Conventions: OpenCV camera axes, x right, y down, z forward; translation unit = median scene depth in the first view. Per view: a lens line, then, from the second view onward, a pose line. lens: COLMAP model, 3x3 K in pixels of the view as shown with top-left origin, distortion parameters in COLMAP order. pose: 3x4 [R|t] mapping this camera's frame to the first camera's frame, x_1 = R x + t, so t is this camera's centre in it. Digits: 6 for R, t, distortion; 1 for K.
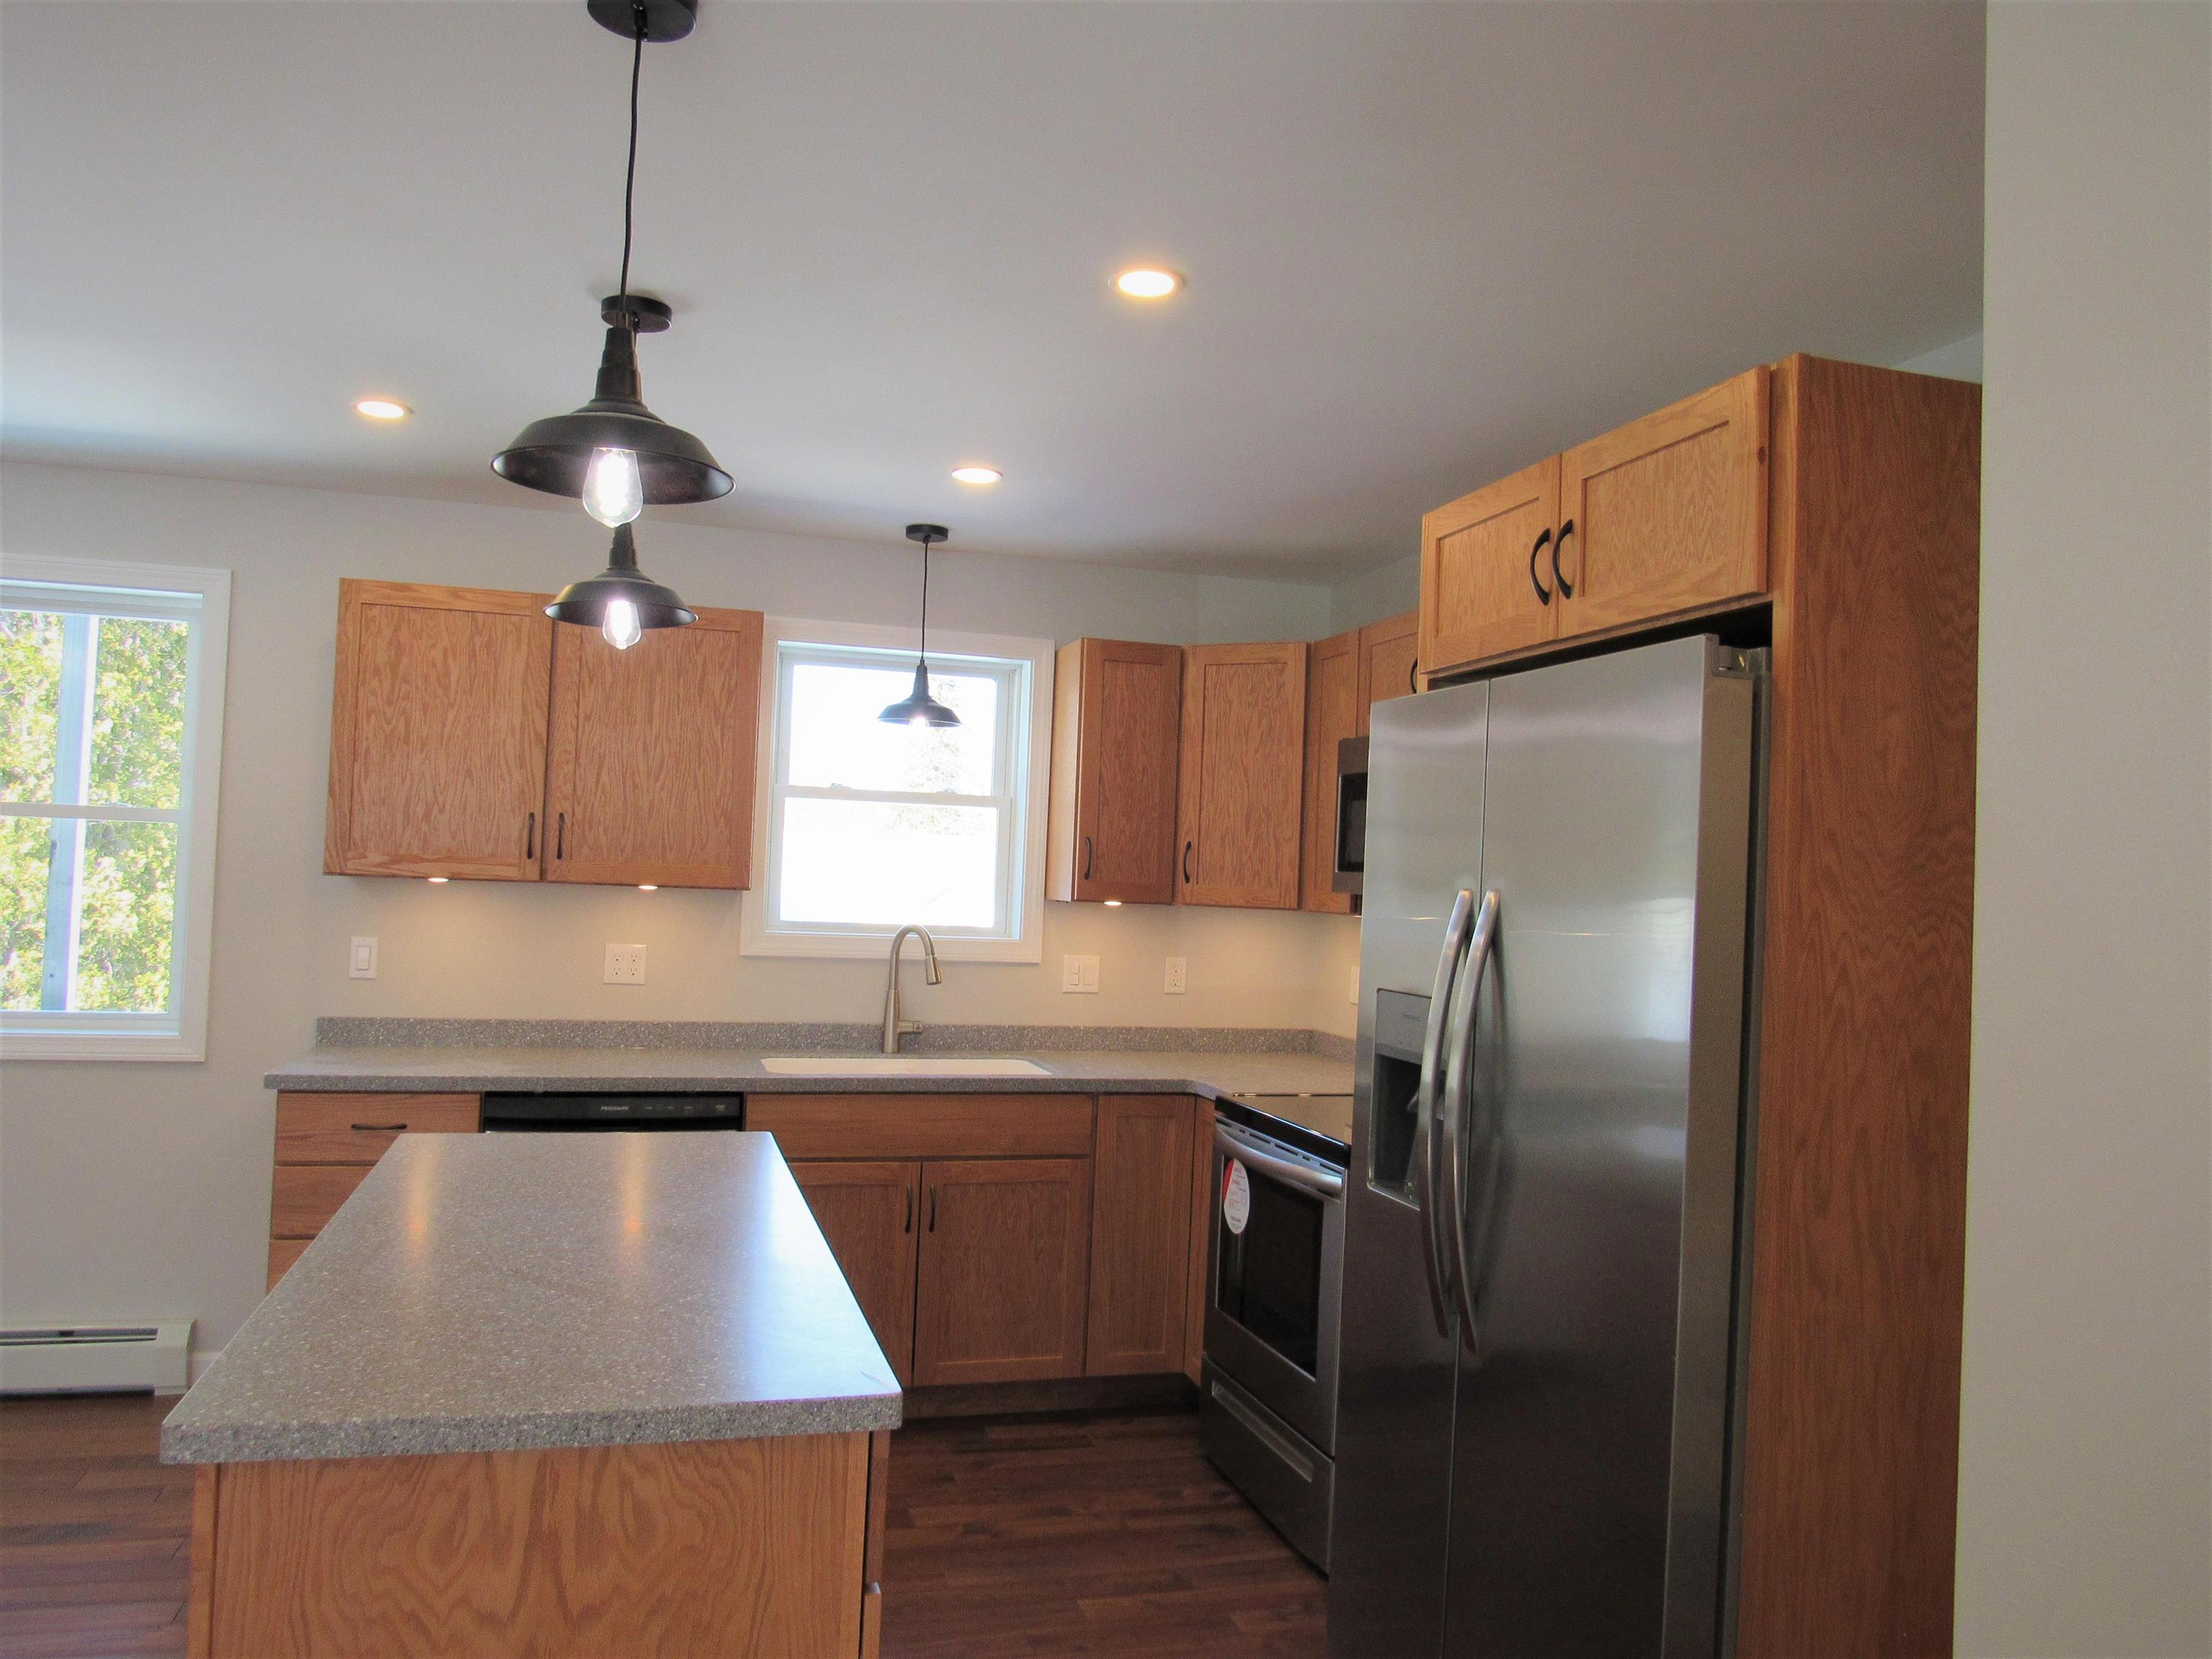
lens RADIAL K [[1581.4, 0, 1092.1], [0, 1581.4, 826.9], [0, 0, 1]] dist [-0.022390, -0.001183]
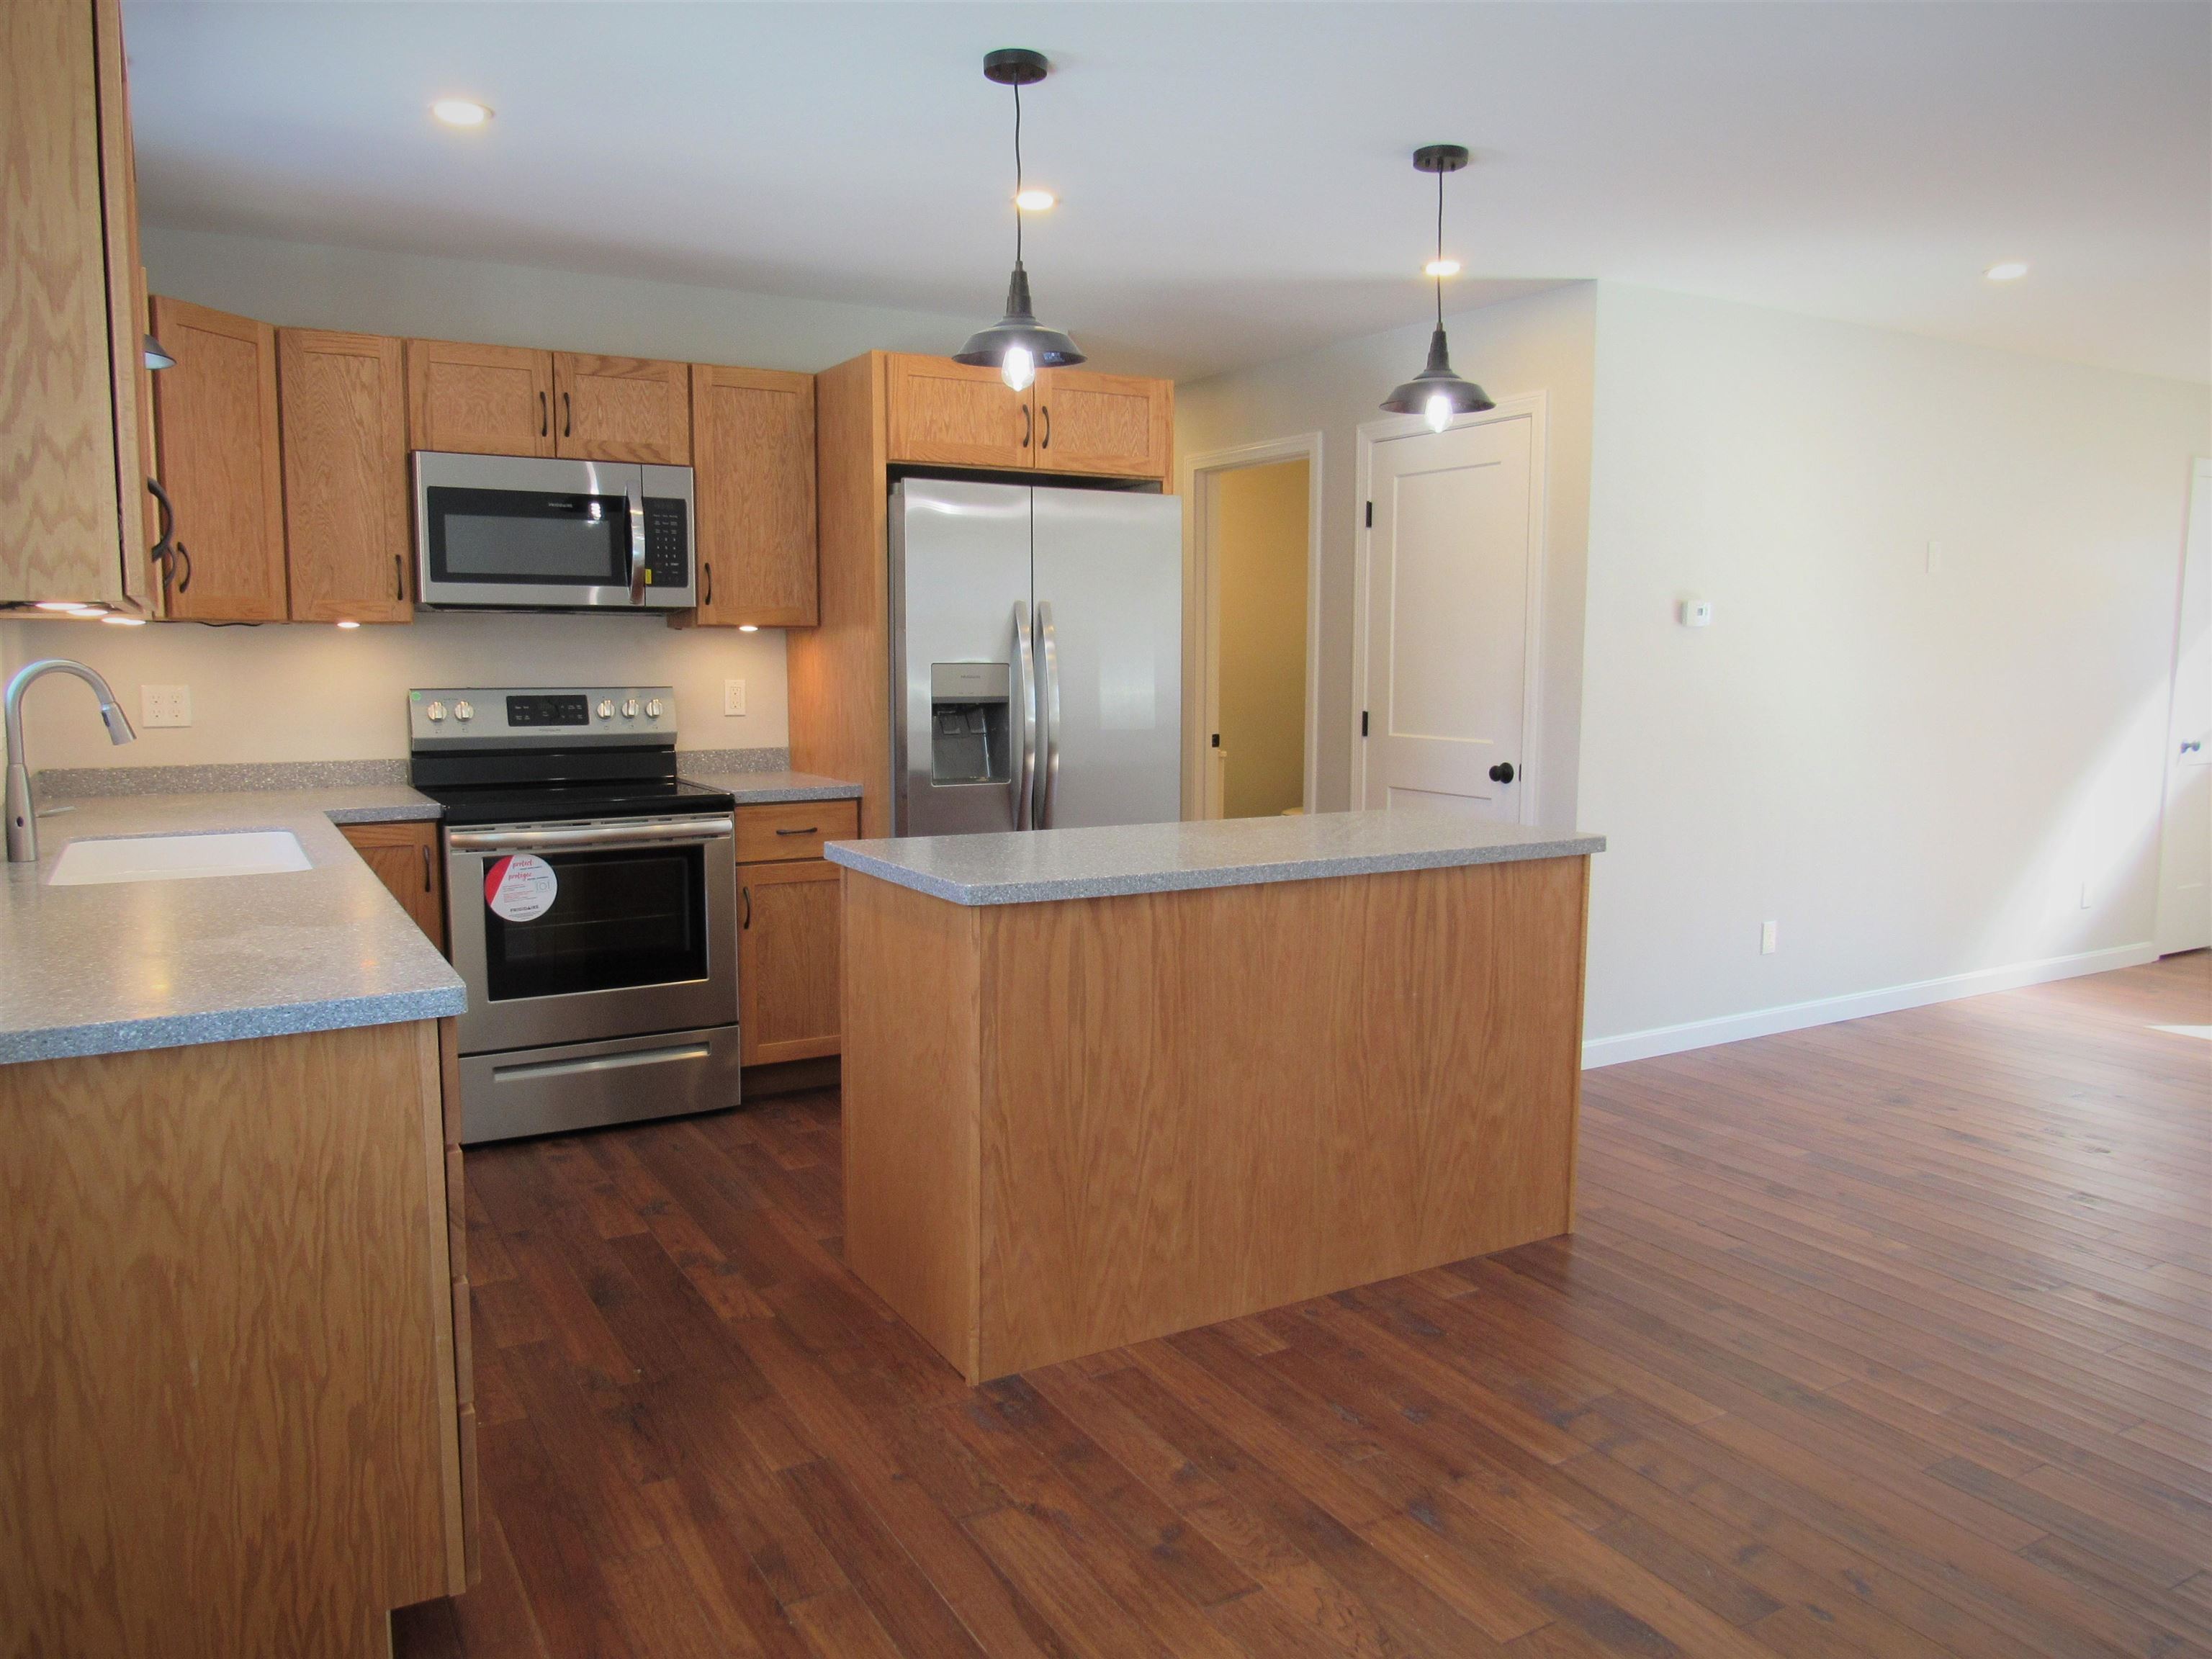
lens RADIAL K [[1563.4, 0, 1106.0], [0, 1563.4, 829.5], [0, 0, 1]] dist [-0.026476, 0.000427]
pose [[-0.236714, -0.156706, 0.958859, -0.953464], [-0.047010, 0.987598, 0.149797, 0.015145], [-0.970441, -0.009617, -0.241145, 0.815430]]
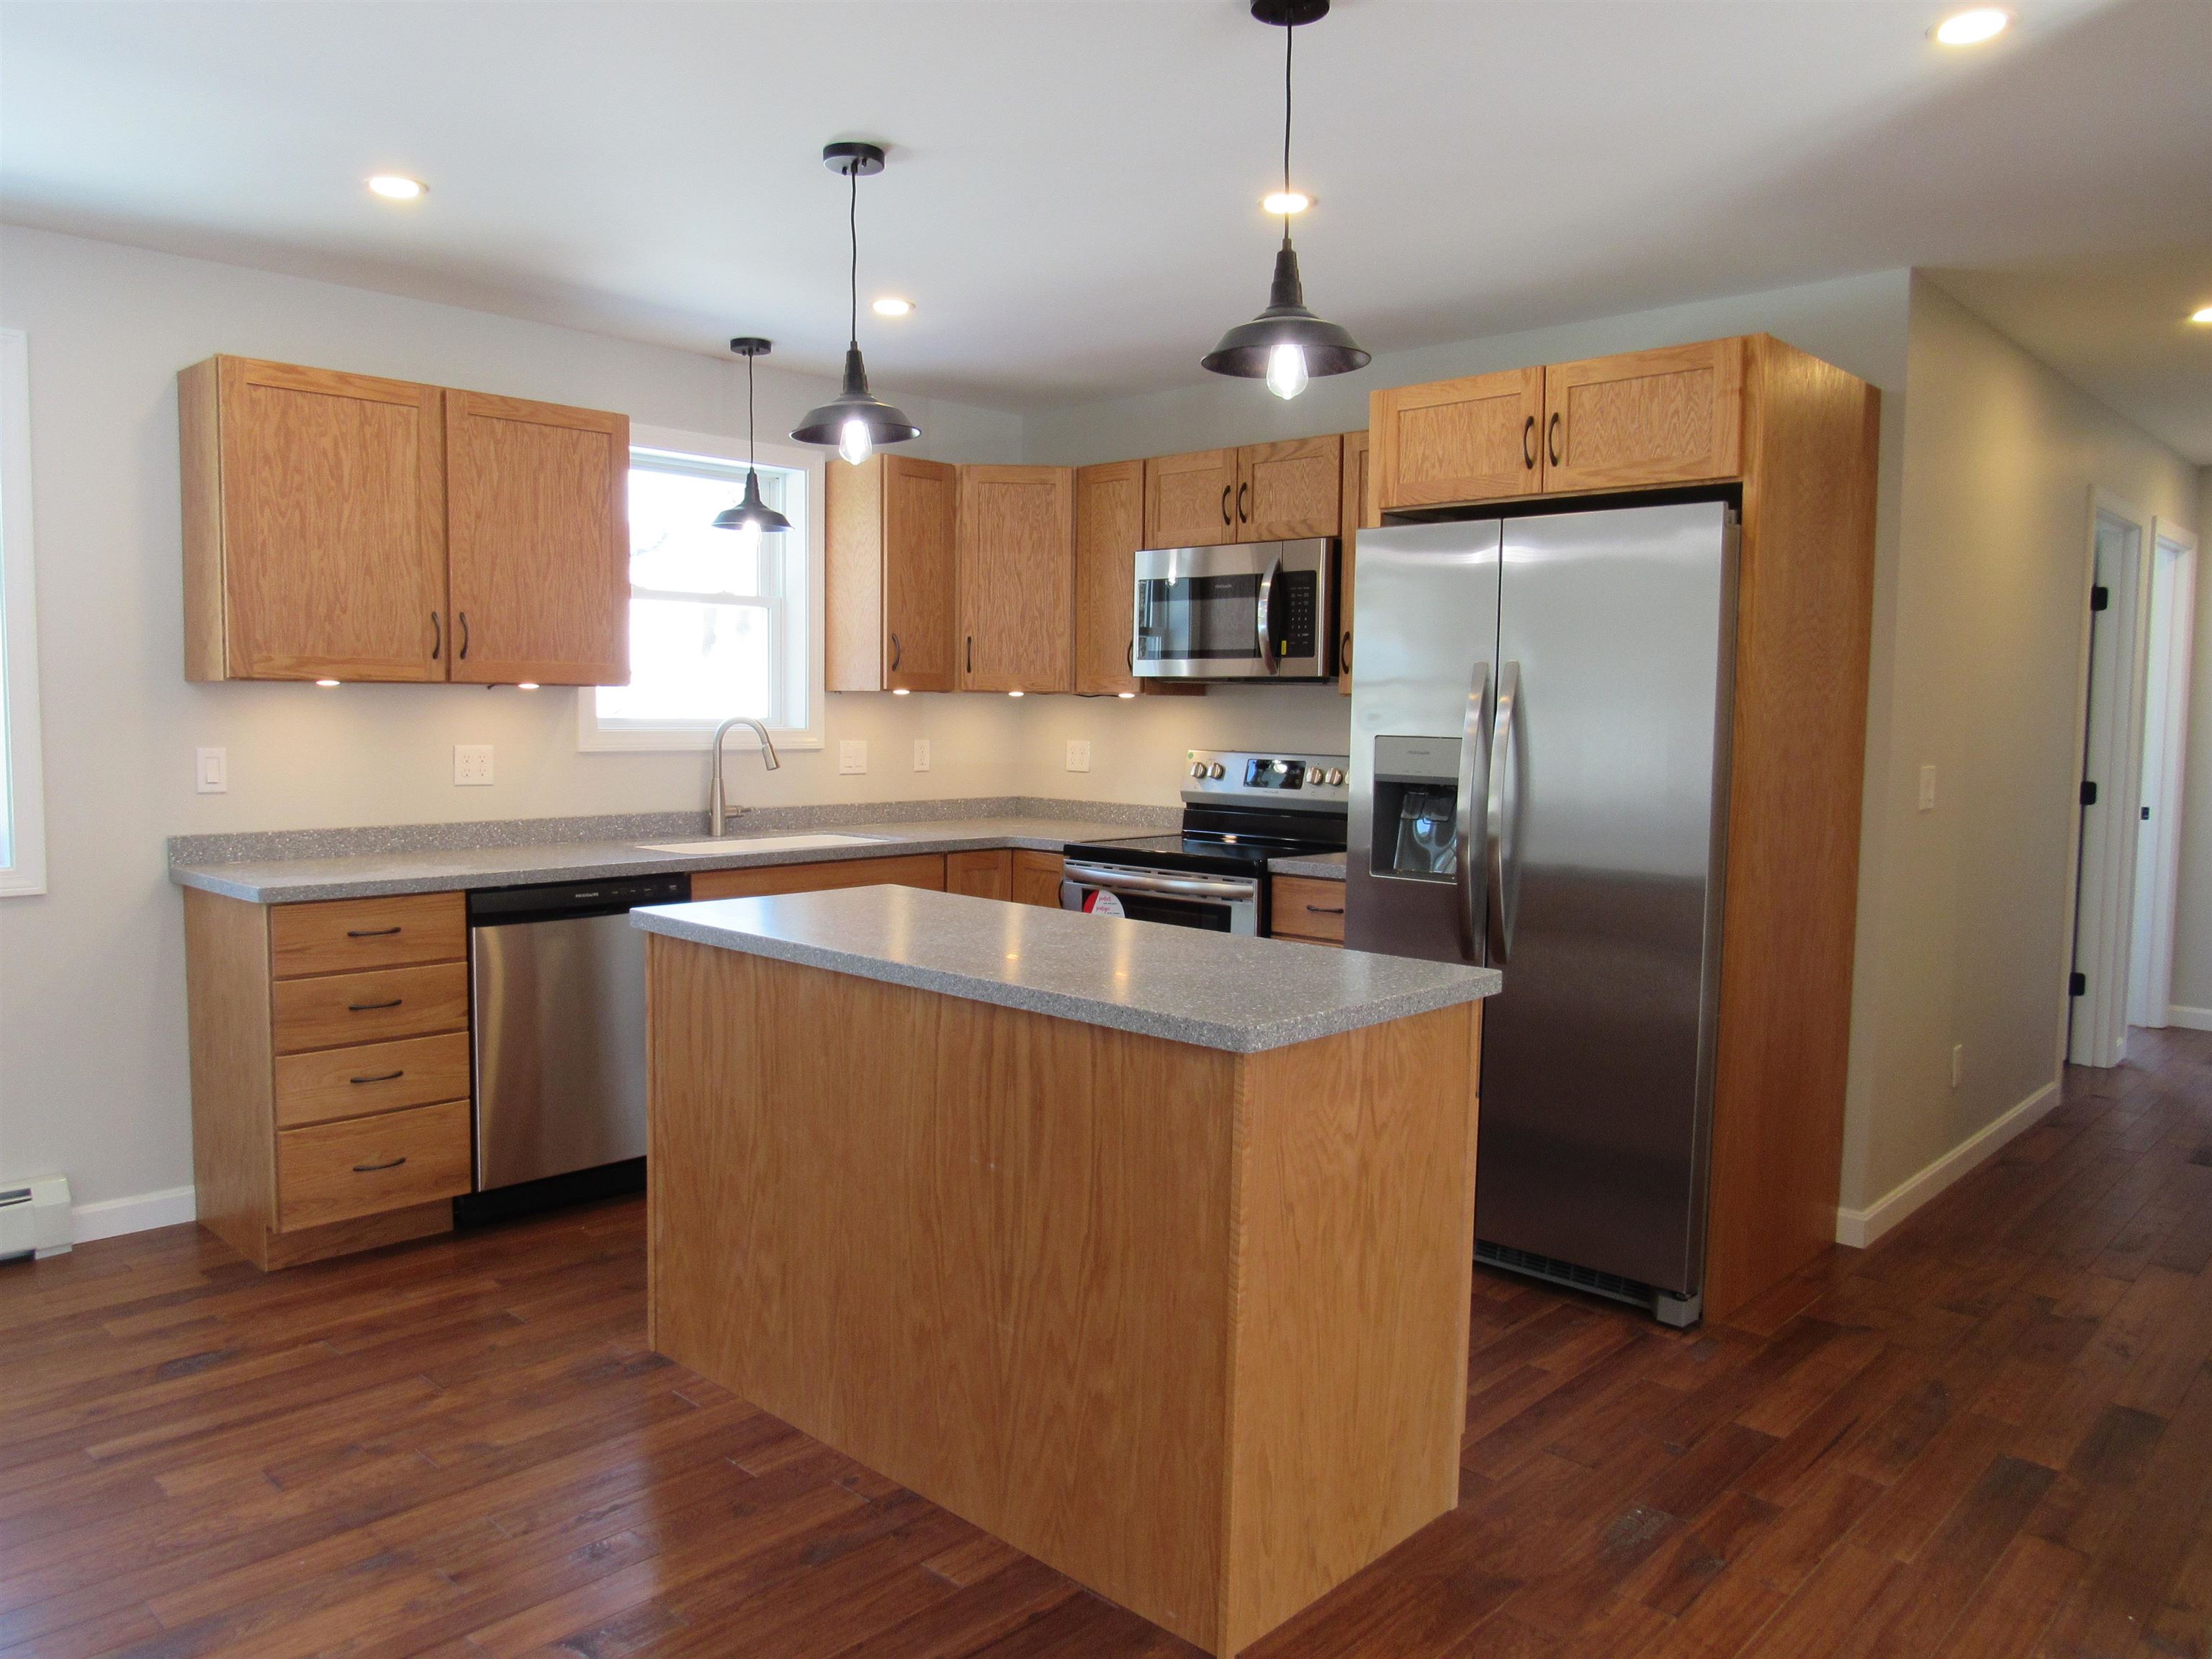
lens RADIAL K [[1581.4, 0, 1092.1], [0, 1581.4, 826.9], [0, 0, 1]] dist [-0.022390, -0.001183]
pose [[0.865740, -0.067574, 0.495912, -0.501122], [0.005634, 0.992097, 0.125351, 0.003193], [-0.500463, -0.105727, 0.859278, -0.063461]]
